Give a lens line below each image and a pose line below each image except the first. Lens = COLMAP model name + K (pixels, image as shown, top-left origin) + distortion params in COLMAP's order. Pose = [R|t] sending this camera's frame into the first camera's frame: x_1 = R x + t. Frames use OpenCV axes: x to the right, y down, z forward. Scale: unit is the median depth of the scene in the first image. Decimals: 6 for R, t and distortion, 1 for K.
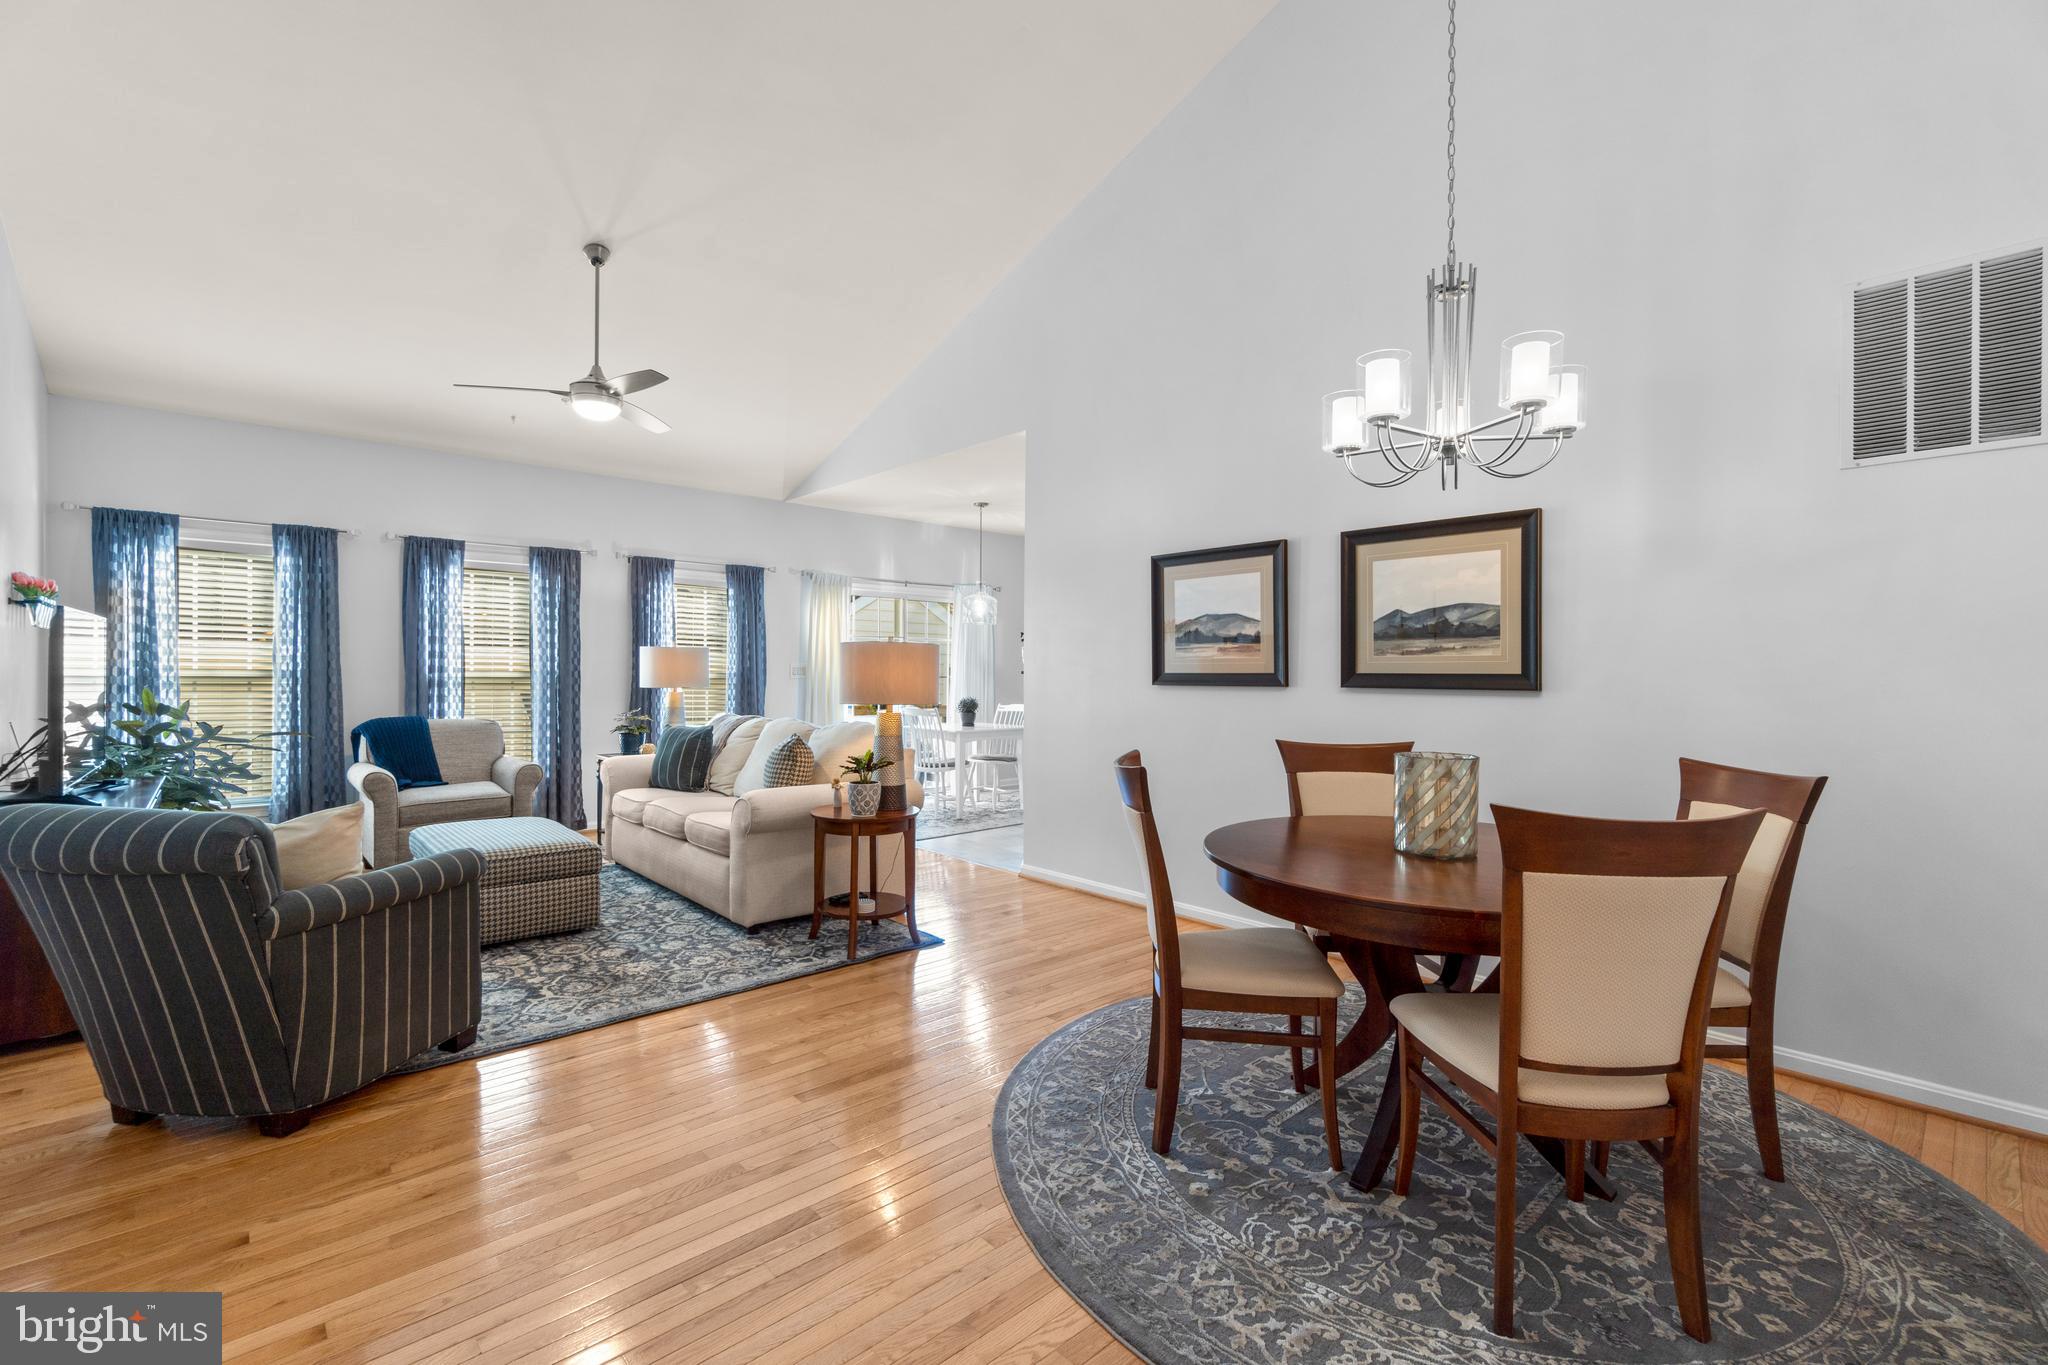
lens RADIAL K [[884.8, 0, 1014.3], [0, 884.8, 675.6], [0, 0, 1]] dist [-0.005648, 0.001452]
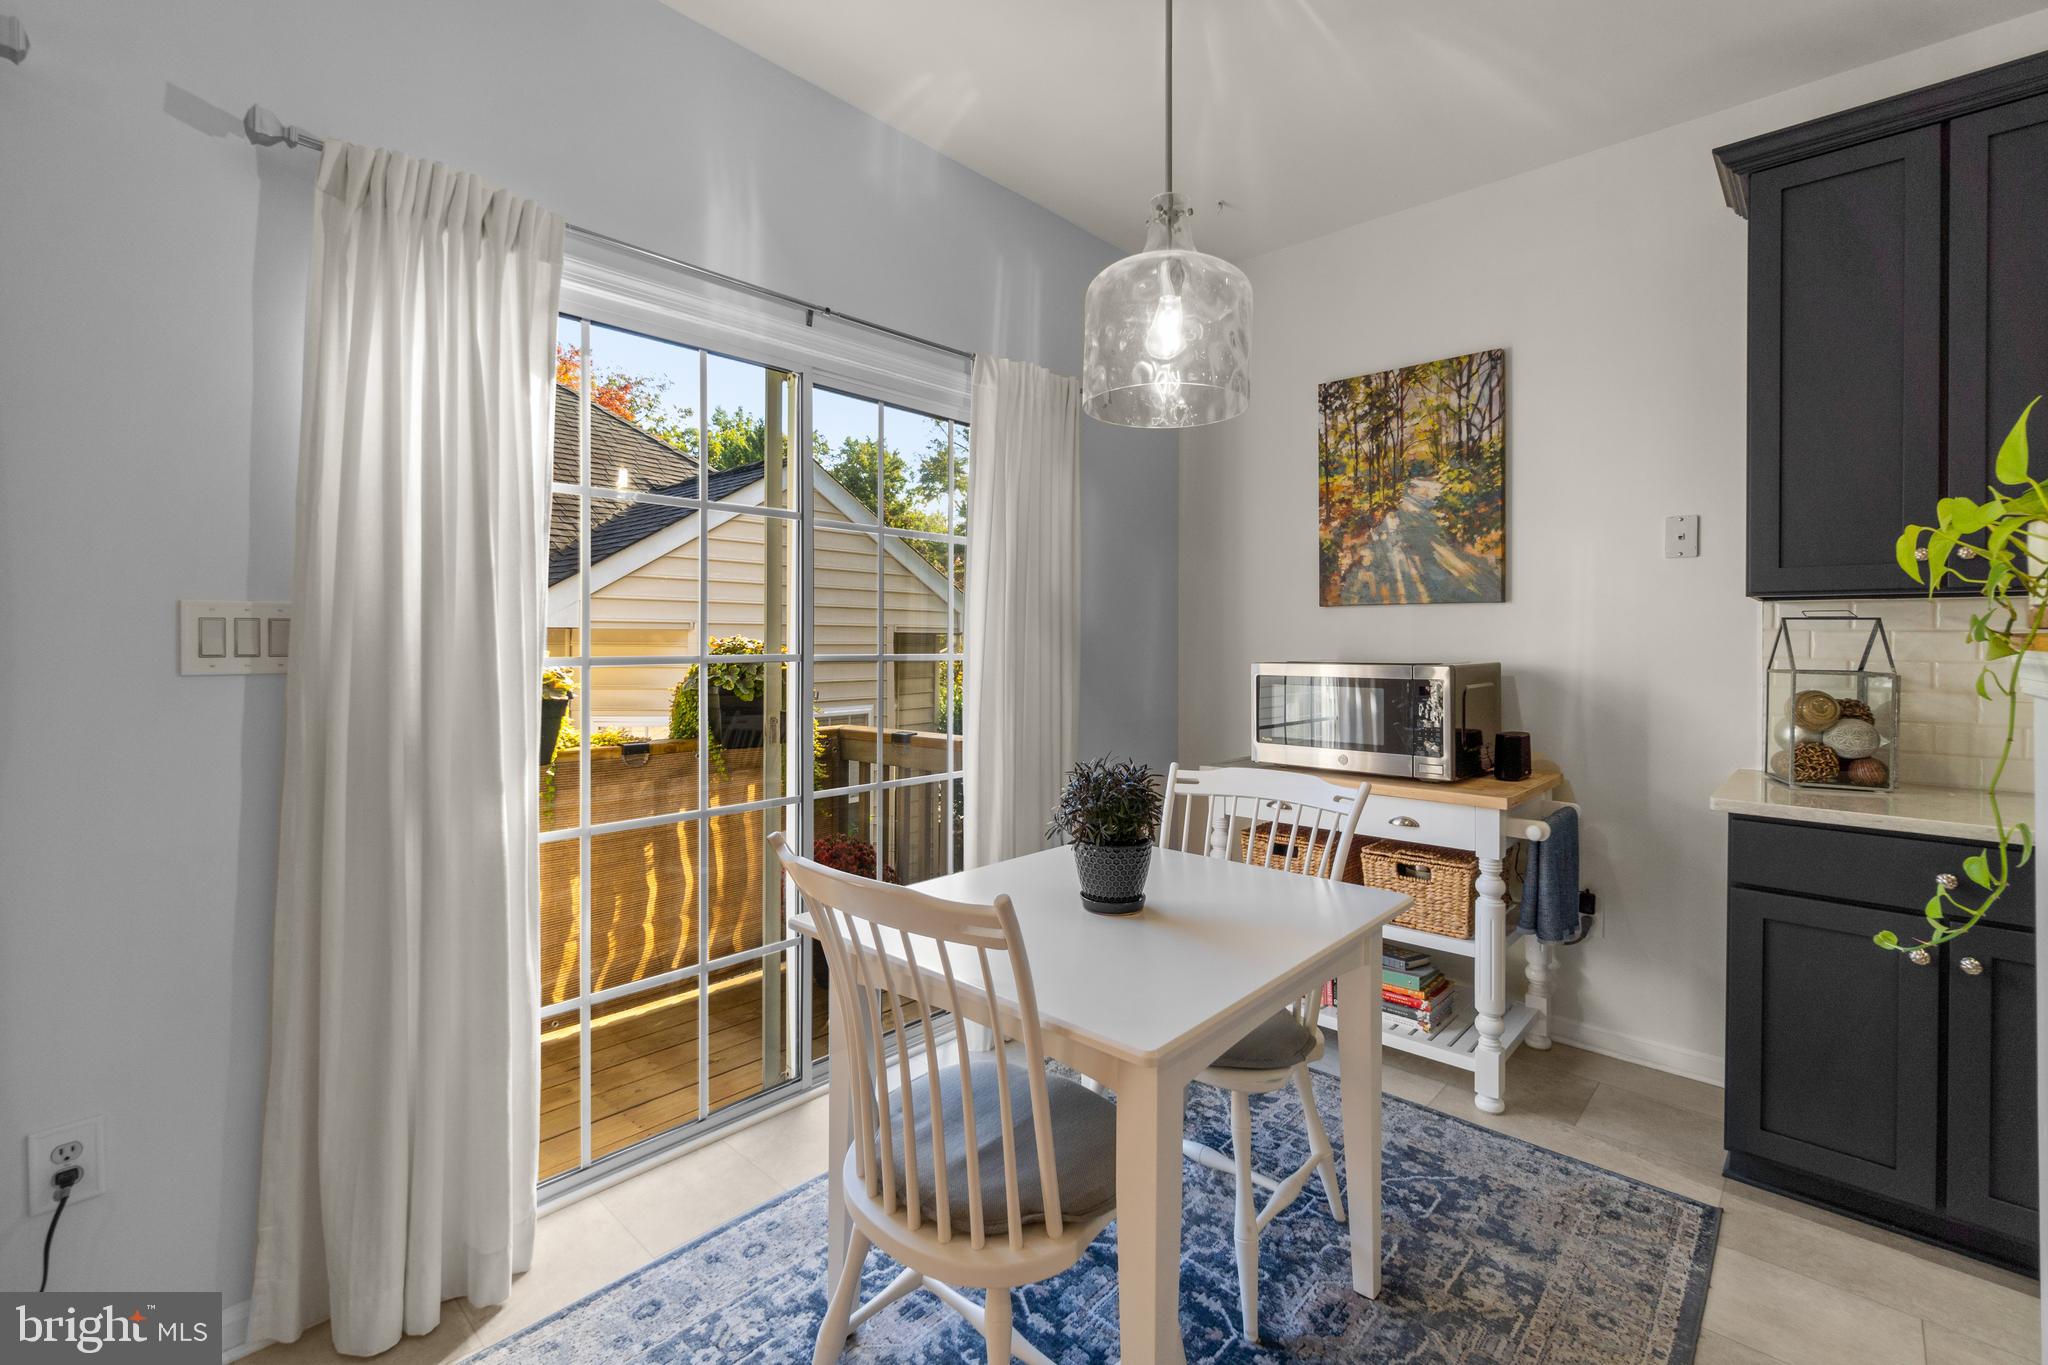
lens RADIAL K [[884.8, 0, 1003.4], [0, 884.8, 642.0], [0, 0, 1]] dist [-0.005648, 0.001452]
pose [[0.996996, -0.000953, 0.077443, -0.156343], [0.001093, 0.999998, -0.001767, -0.007128], [-0.077441, 0.001847, 0.996995, 1.342901]]
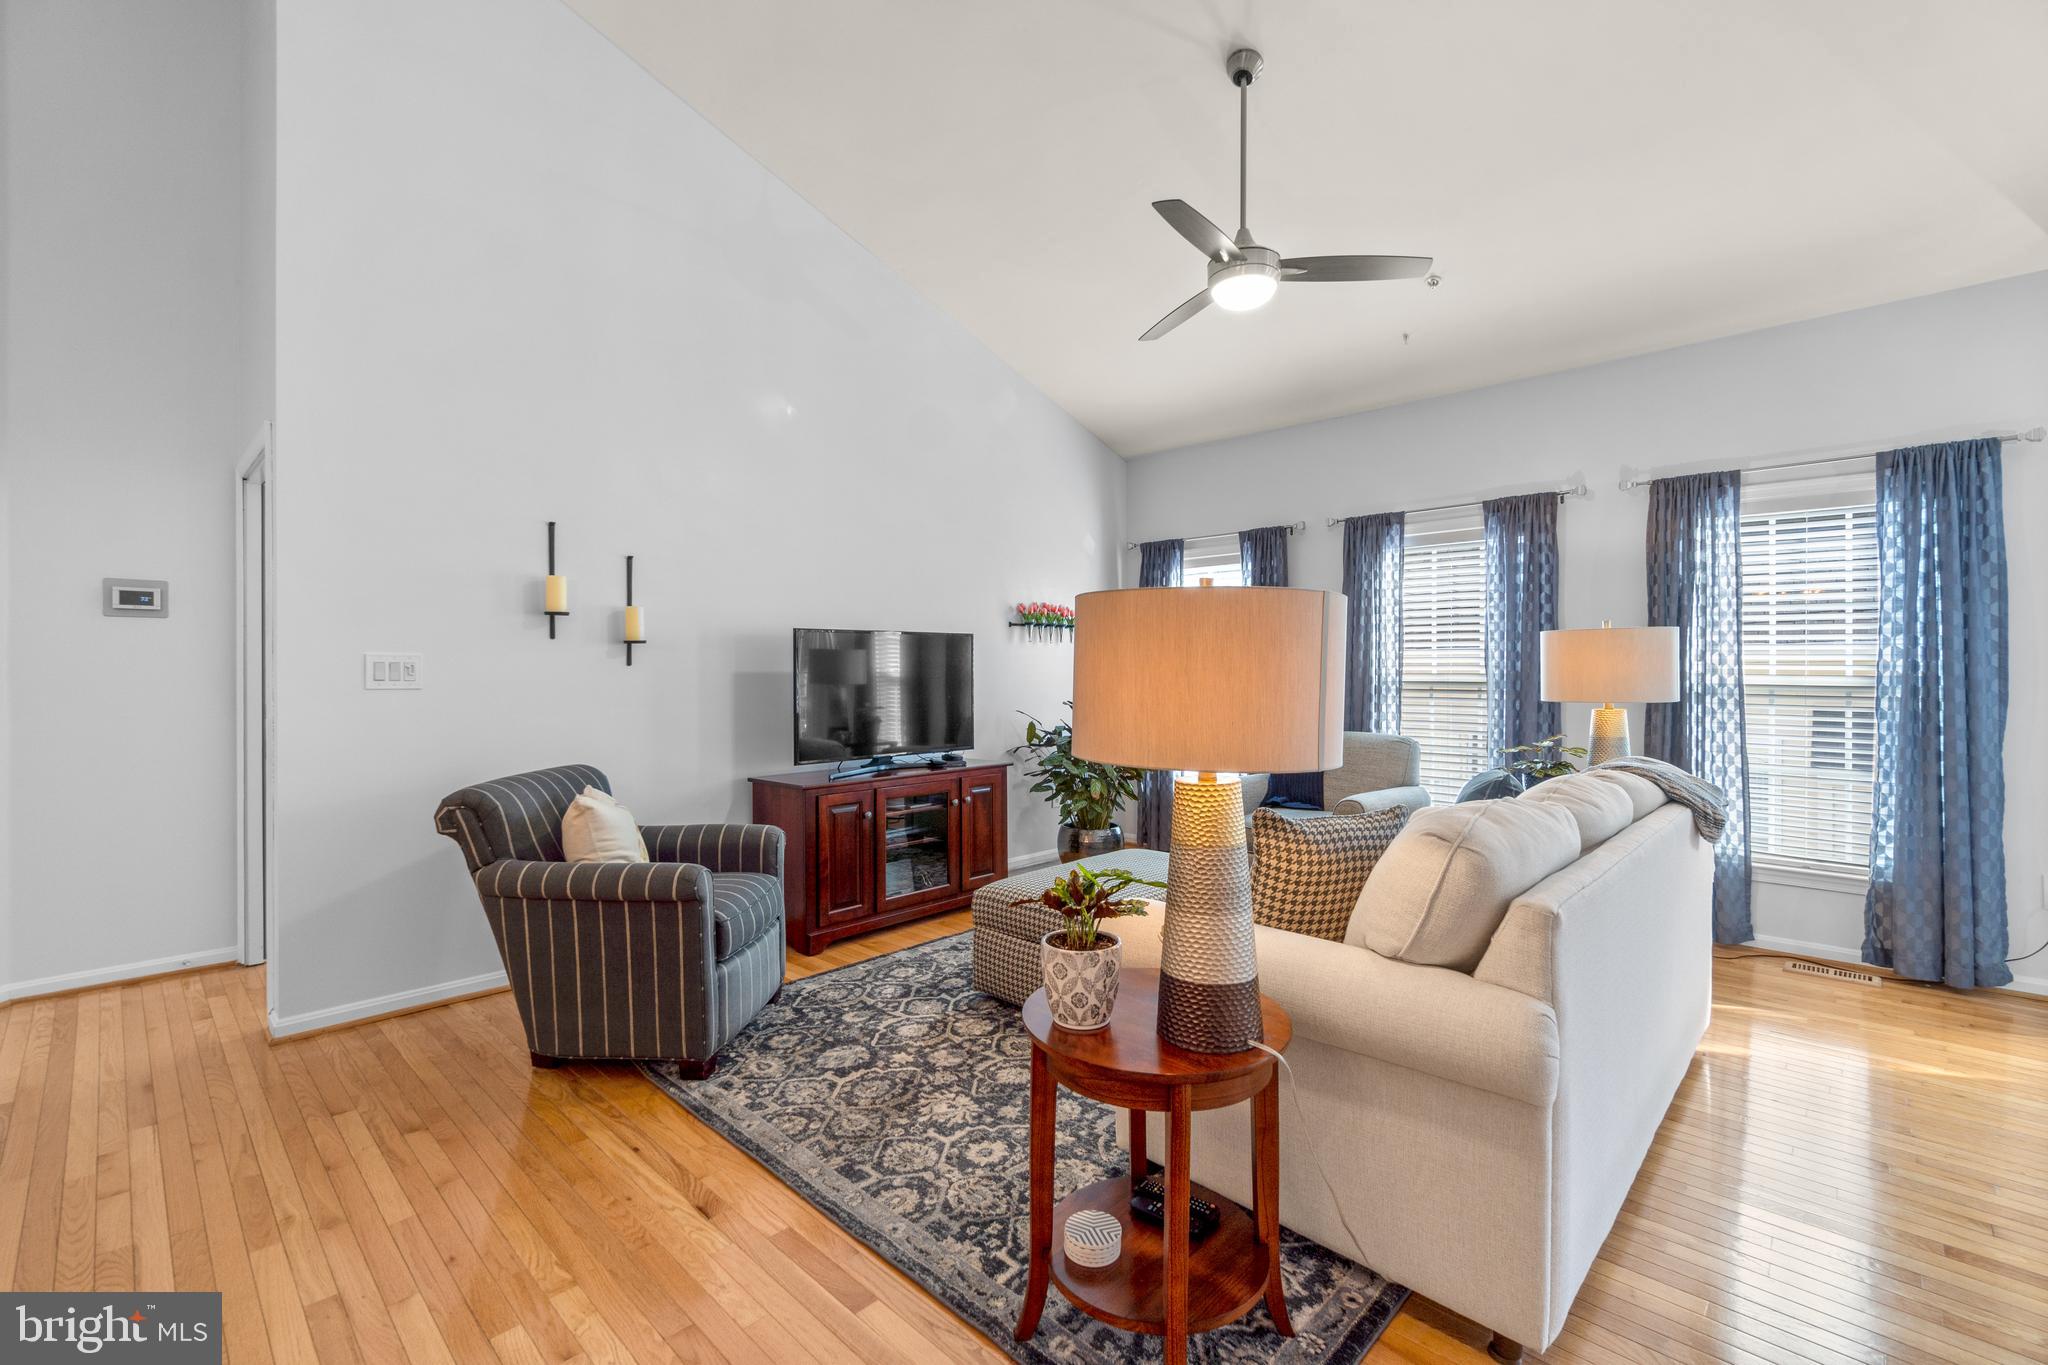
lens RADIAL K [[884.8, 0, 1014.4], [0, 884.8, 675.3], [0, 0, 1]] dist [-0.005648, 0.001452]
pose [[0.064753, -0.003316, -0.997896, 0.200059], [-0.001869, 0.999992, -0.003444, -0.000698], [0.997900, 0.002088, 0.064747, 0.781964]]
